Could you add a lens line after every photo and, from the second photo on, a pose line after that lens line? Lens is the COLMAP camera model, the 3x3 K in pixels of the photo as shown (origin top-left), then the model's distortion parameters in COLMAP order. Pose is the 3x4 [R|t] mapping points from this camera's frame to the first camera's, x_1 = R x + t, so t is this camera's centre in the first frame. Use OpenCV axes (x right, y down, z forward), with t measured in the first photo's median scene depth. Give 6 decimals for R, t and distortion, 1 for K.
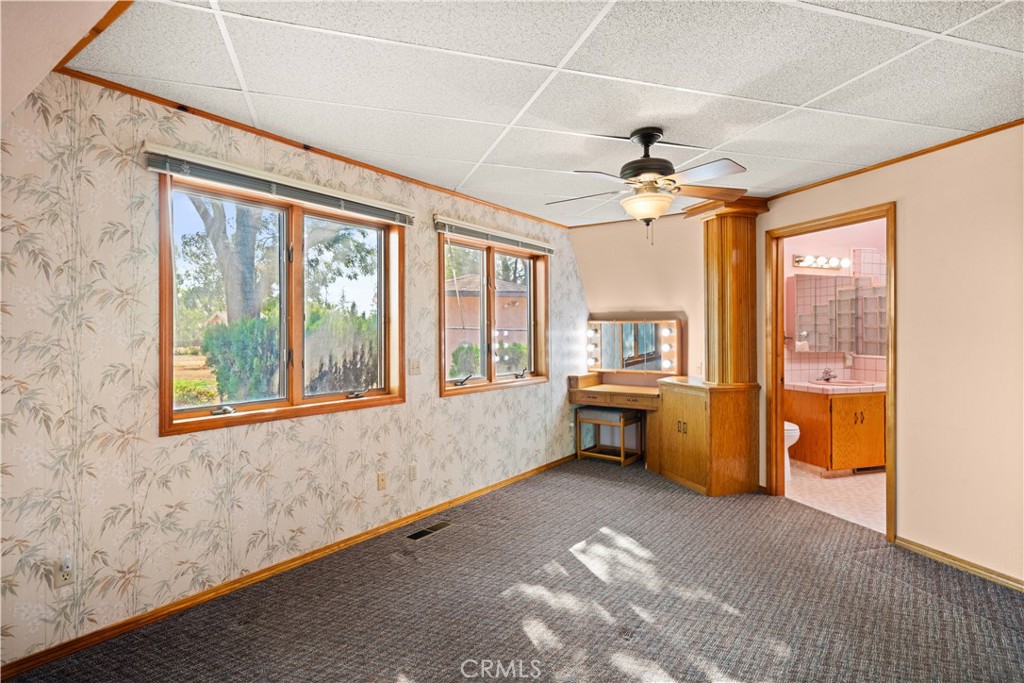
lens RADIAL K [[532.1, 0, 510.5], [0, 532.1, 326.5], [0, 0, 1]] dist [0.001125, 0.000463]
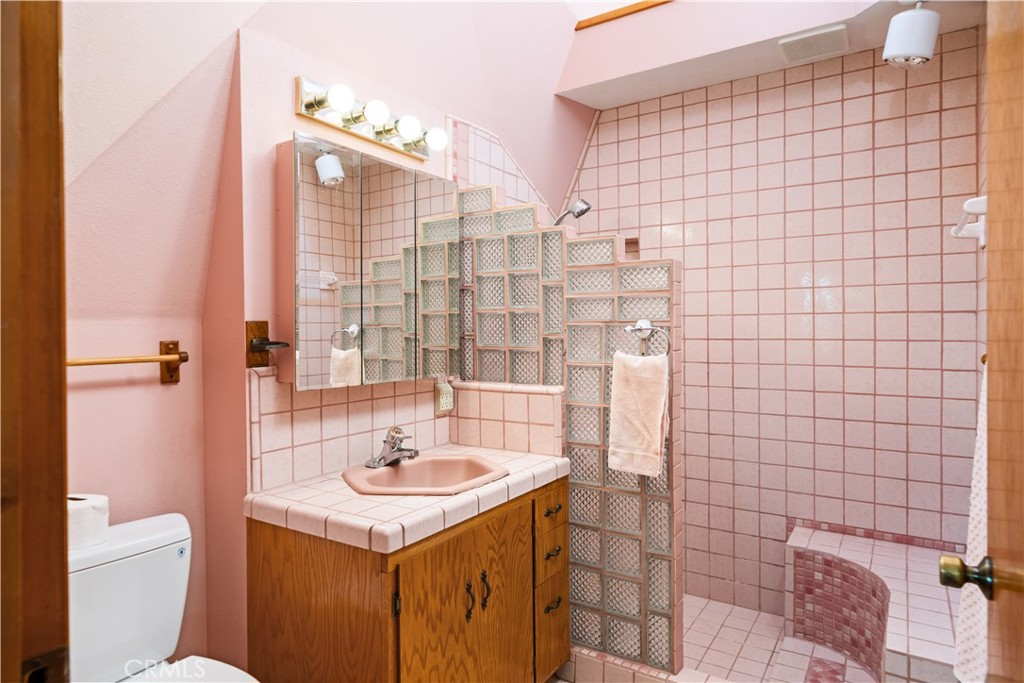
lens RADIAL K [[612.2, 0, 510.8], [0, 612.2, 335.4], [0, 0, 1]] dist [0.004167, 0.001249]
pose [[0.773458, -0.013392, 0.633706, 0.391190], [0.001602, 0.999815, 0.019174, 0.009716], [-0.633845, -0.013815, 0.773336, 0.627300]]
